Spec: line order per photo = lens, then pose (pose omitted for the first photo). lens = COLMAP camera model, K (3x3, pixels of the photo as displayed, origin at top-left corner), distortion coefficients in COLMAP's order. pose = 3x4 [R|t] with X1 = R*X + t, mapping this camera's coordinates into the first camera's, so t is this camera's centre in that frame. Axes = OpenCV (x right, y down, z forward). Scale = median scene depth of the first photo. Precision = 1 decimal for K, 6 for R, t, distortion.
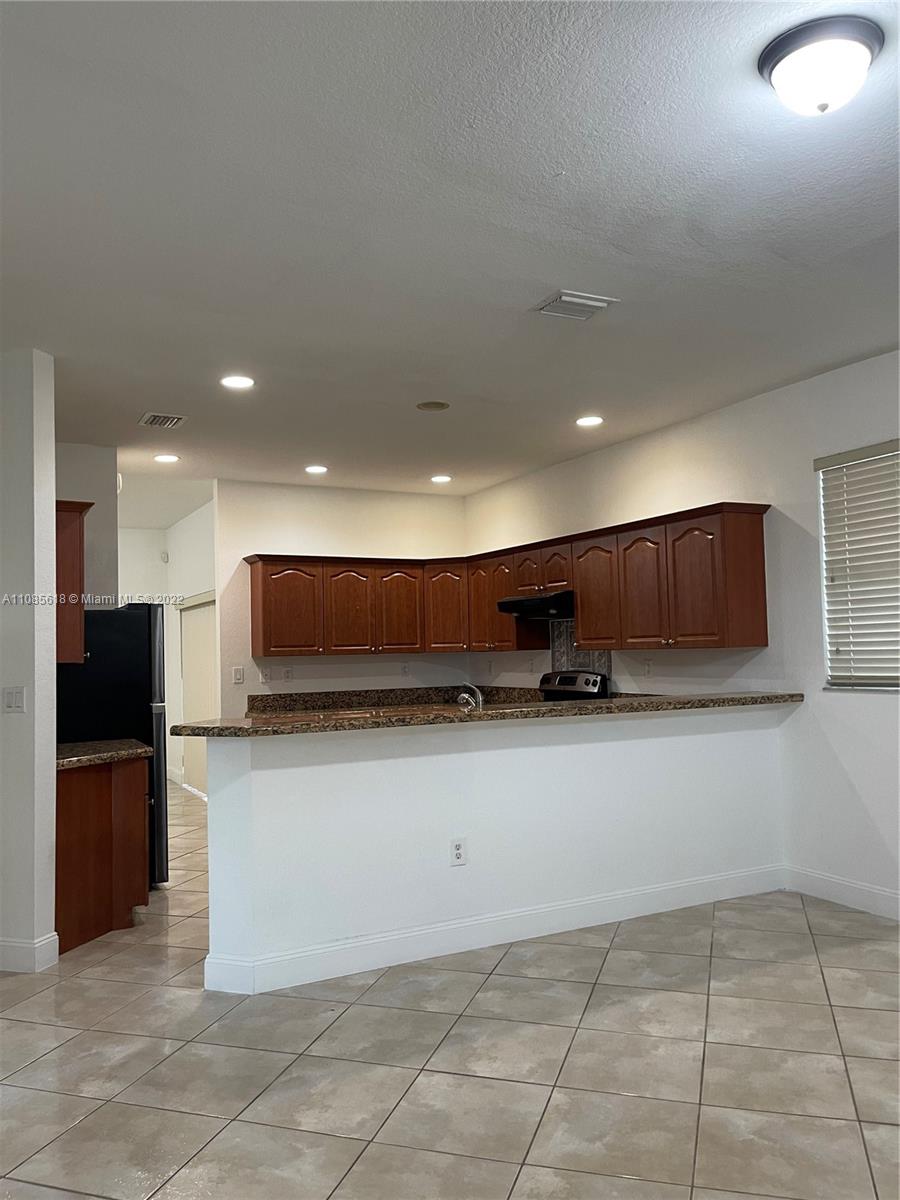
lens RADIAL K [[906.4, 0, 446.1], [0, 906.4, 599.0], [0, 0, 1]] dist [0.057180, -0.059195]
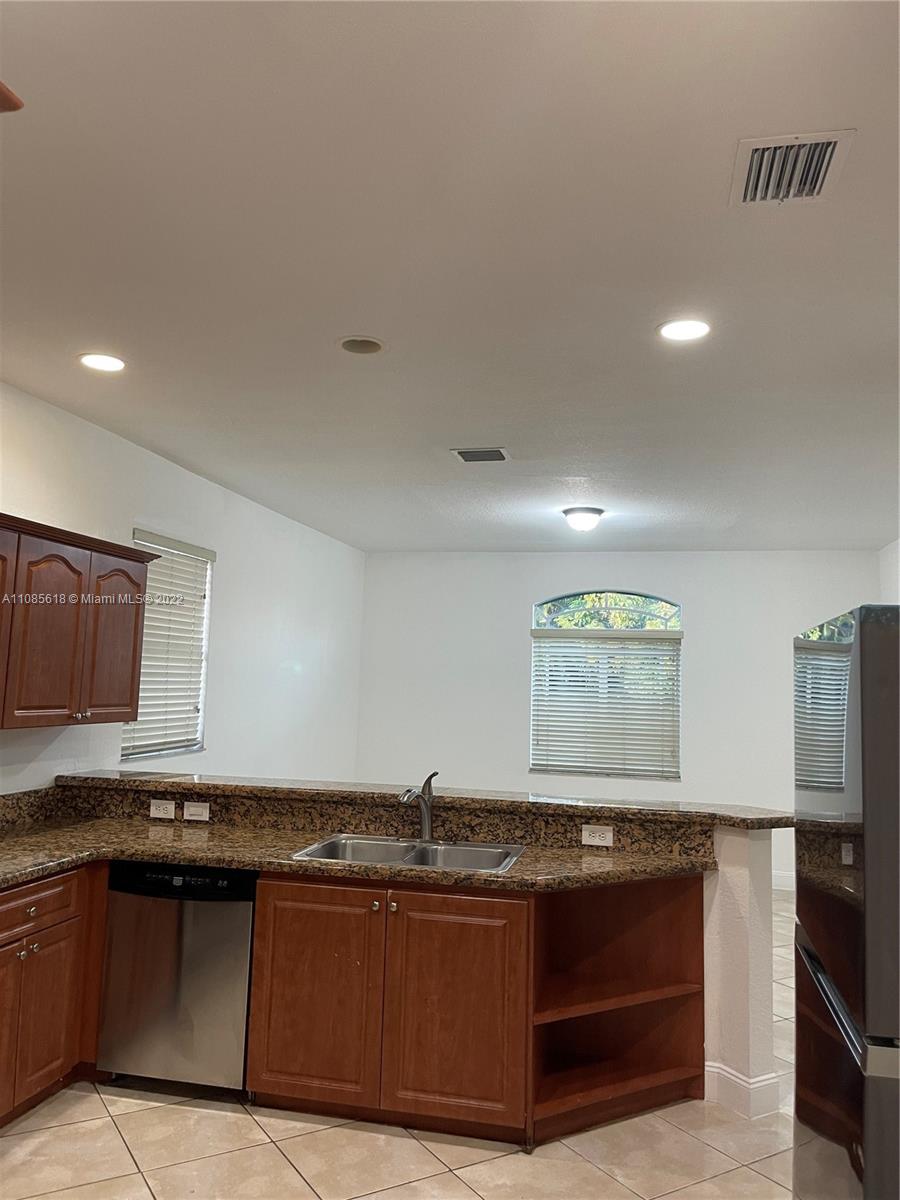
lens RADIAL K [[906.4, 0, 449.7], [0, 906.4, 598.6], [0, 0, 1]] dist [0.057180, -0.059195]
pose [[-0.758870, 0.060716, 0.648405, -0.536080], [-0.049481, 0.987391, -0.150370, 0.060892], [-0.649359, -0.146195, -0.746297, 1.648665]]
